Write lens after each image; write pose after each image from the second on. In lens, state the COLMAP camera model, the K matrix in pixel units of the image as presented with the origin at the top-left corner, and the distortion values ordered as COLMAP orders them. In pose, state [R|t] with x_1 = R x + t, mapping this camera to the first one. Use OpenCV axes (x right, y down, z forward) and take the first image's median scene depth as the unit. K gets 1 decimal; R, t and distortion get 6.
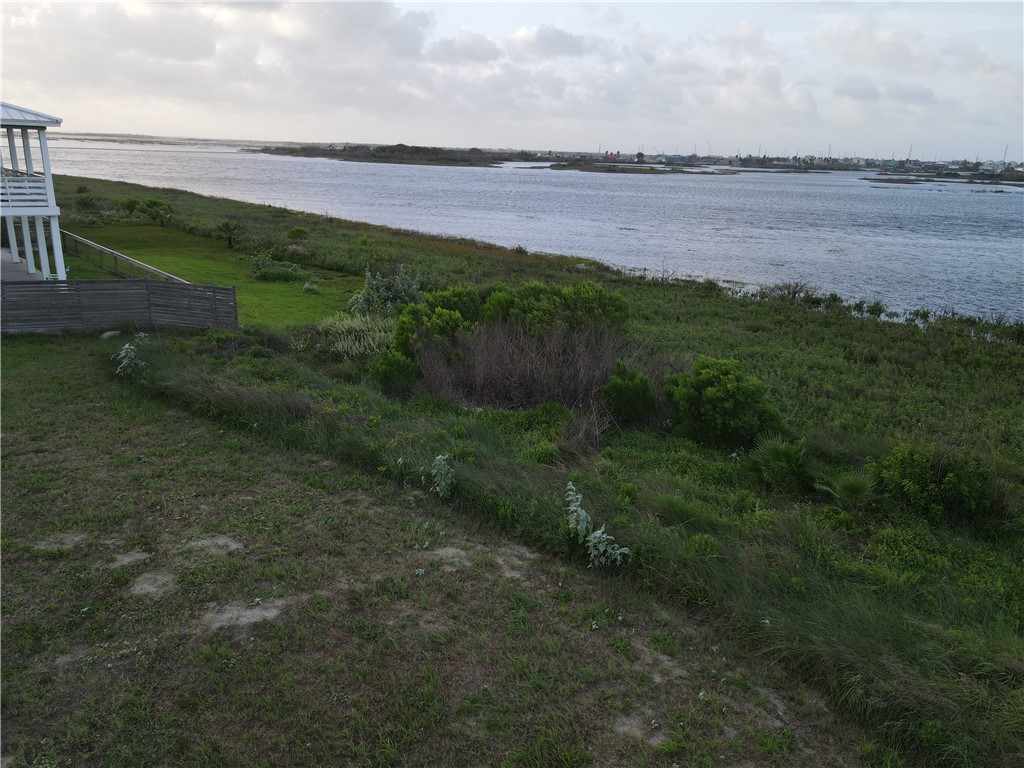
lens RADIAL K [[746.2, 0, 508.8], [0, 746.2, 382.6], [0, 0, 1]] dist [0.000156, 0.026021]
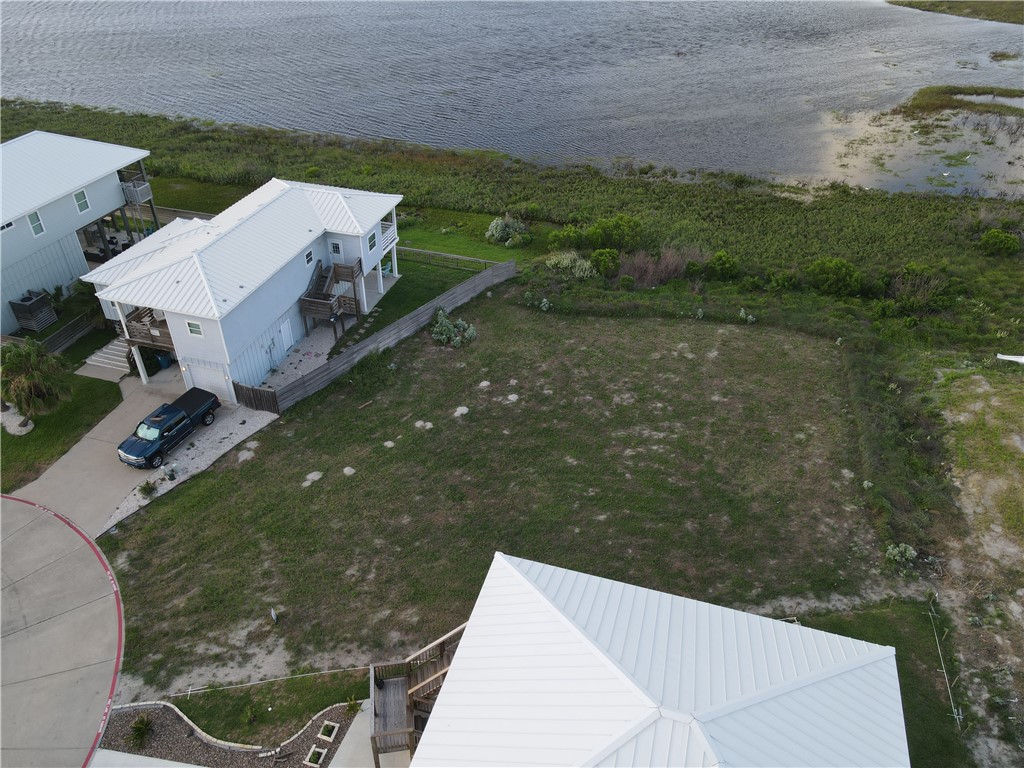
lens RADIAL K [[746.2, 0, 508.8], [0, 746.2, 382.6], [0, 0, 1]] dist [0.000156, 0.026021]
pose [[0.846446, -0.330164, 0.417757, -0.818872], [0.169074, 0.910607, 0.377105, -0.361457], [-0.504919, -0.248567, 0.826602, -0.548421]]
